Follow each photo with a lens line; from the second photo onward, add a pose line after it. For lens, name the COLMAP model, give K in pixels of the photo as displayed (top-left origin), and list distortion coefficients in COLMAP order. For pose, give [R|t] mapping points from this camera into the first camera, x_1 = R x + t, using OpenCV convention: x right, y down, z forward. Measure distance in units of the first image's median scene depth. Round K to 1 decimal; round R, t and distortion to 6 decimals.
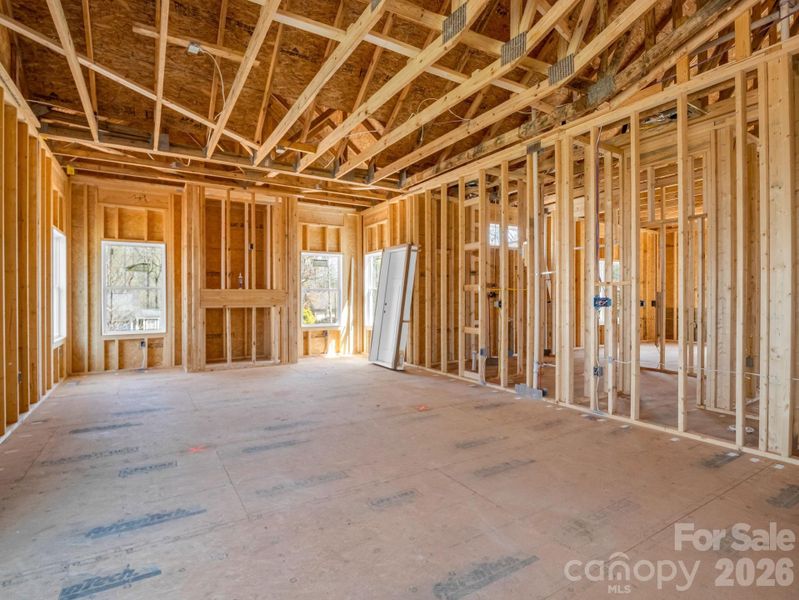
lens RADIAL K [[423.4, 0, 400.2], [0, 423.4, 302.7], [0, 0, 1]] dist [-0.004122, -0.000082]
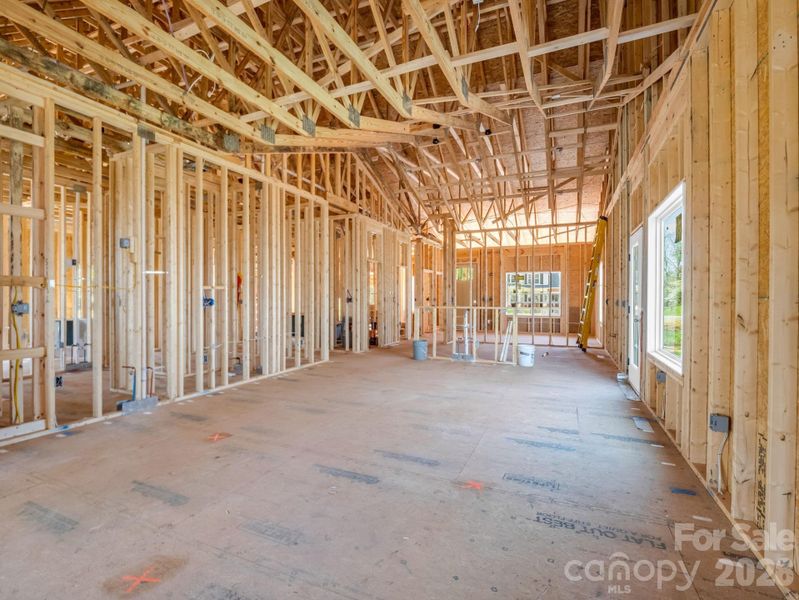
lens RADIAL K [[394.8, 0, 397.3], [0, 394.8, 299.9], [0, 0, 1]] dist [-0.005891, -0.000881]
pose [[-0.583573, -0.005499, 0.812042, -0.955402], [0.006479, 0.999914, 0.011427, -0.019164], [-0.812035, 0.011930, -0.583487, 1.475479]]
